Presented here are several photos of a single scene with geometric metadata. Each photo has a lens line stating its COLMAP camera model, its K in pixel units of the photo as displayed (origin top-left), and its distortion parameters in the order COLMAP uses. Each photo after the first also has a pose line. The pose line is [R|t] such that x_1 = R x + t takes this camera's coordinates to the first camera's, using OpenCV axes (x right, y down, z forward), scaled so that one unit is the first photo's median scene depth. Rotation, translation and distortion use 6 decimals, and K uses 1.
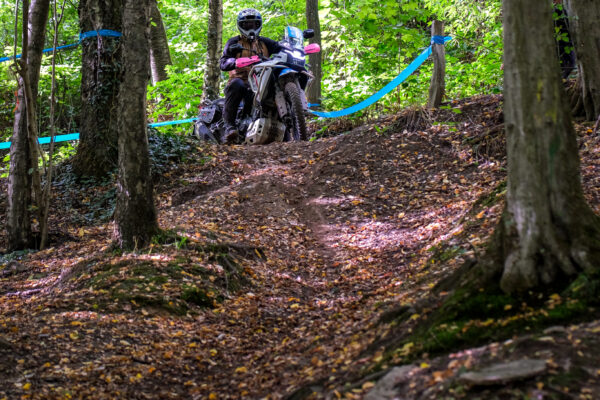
lens RADIAL K [[2550.1, 0, 299.7], [0, 2550.1, 203.1], [0, 0, 1]] dist [-0.087847, 0.000000]
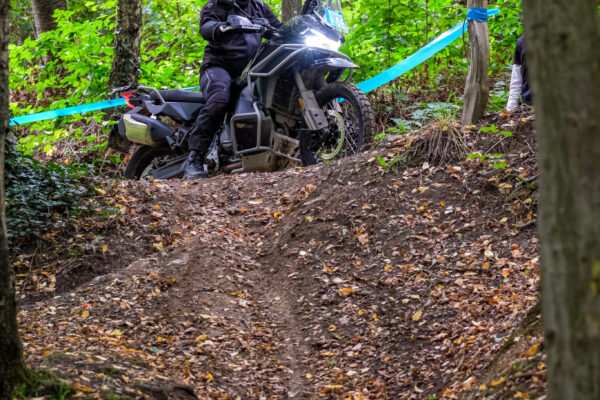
lens RADIAL K [[4091.4, 0, 296.6], [0, 4091.4, 202.0], [0, 0, 1]] dist [0.146093, 0.000000]
pose [[0.999908, -0.013417, -0.002116, 0.012198], [0.013472, 0.999505, 0.028442, -0.050641], [0.001734, -0.028468, 0.999593, -0.009080]]
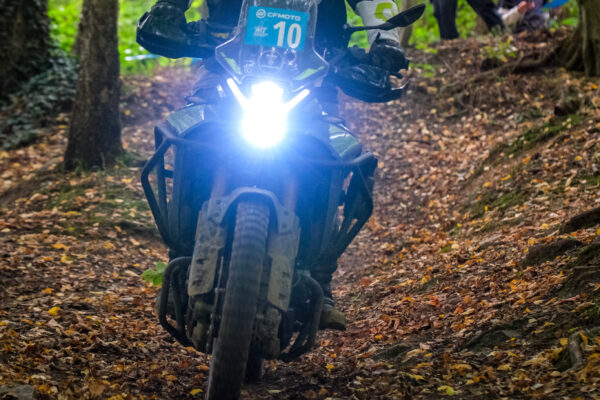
lens RADIAL K [[2550.1, 0, 294.6], [0, 2550.1, 198.7], [0, 0, 1]] dist [-0.087847, 0.000000]
pose [[0.991868, 0.076057, 0.102045, -0.070224], [-0.075352, 0.997099, -0.010749, 0.025953], [-0.102567, 0.002972, 0.994722, 0.164019]]
